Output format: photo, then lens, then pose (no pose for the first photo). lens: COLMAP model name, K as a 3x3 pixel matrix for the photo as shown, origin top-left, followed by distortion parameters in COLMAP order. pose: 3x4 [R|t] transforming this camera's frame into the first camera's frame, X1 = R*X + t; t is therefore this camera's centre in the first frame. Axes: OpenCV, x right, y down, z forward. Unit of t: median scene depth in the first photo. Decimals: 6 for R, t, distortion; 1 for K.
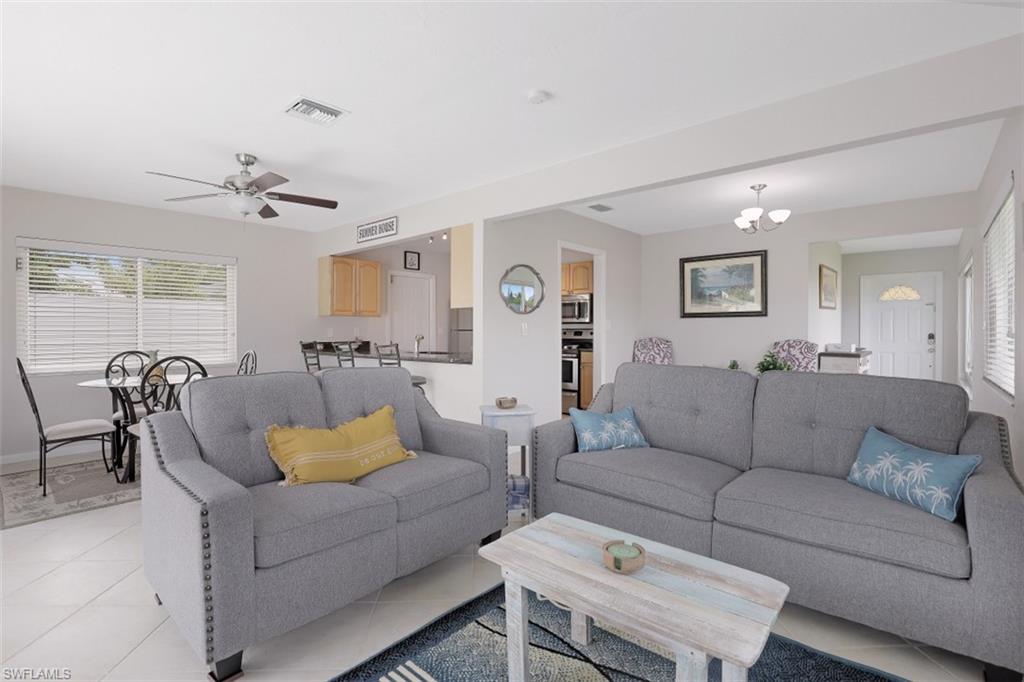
lens RADIAL K [[499.5, 0, 509.7], [0, 499.5, 330.6], [0, 0, 1]] dist [-0.022379, 0.000636]
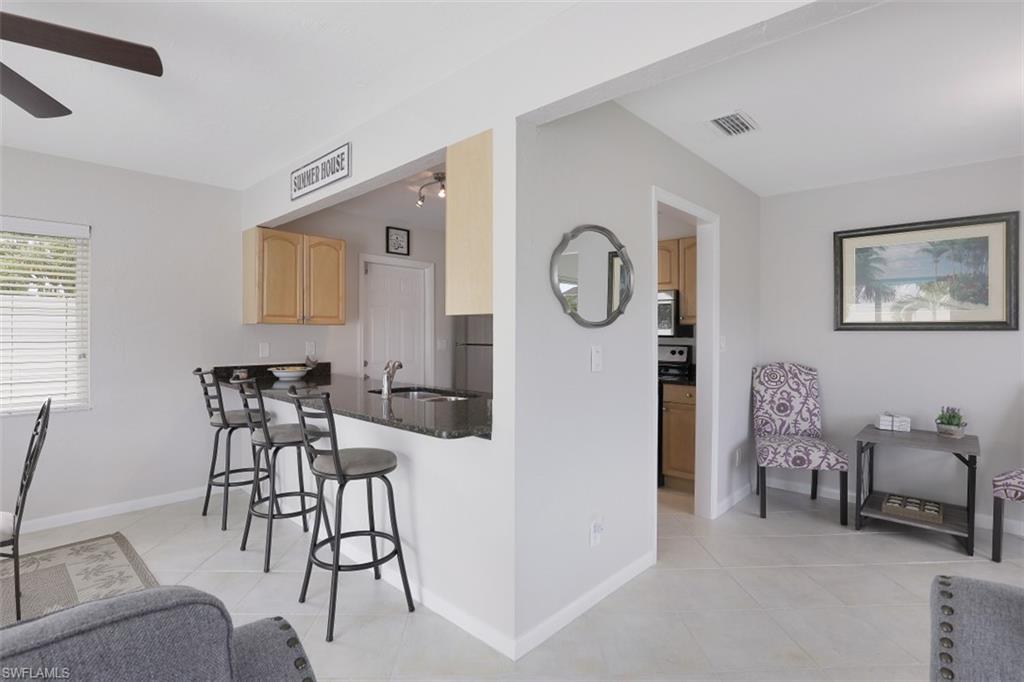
lens RADIAL K [[499.5, 0, 509.2], [0, 499.5, 338.4], [0, 0, 1]] dist [-0.022379, 0.000636]
pose [[0.999723, 0.005275, -0.022938, -0.034821], [-0.004966, 0.999897, 0.013500, -0.022337], [0.023007, -0.013383, 0.999646, 0.396331]]
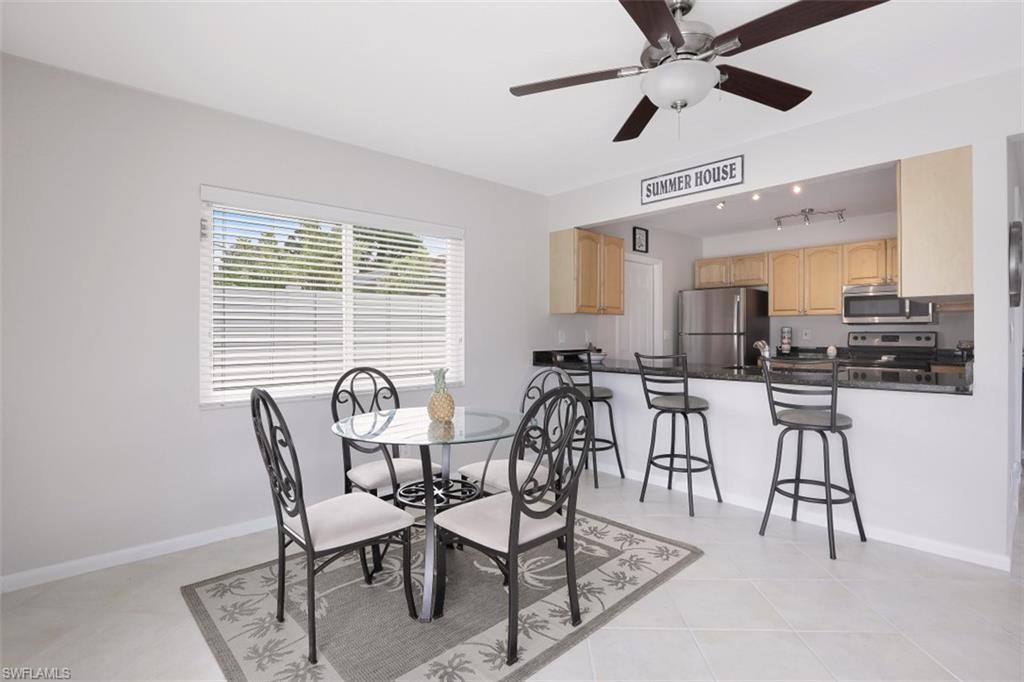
lens RADIAL K [[499.5, 0, 506.3], [0, 499.5, 338.8], [0, 0, 1]] dist [-0.022379, 0.000636]
pose [[0.995082, 0.000769, -0.099055, -0.392602], [0.000503, 0.999918, 0.012817, -0.002827], [0.099057, -0.012803, 0.994999, 0.288560]]
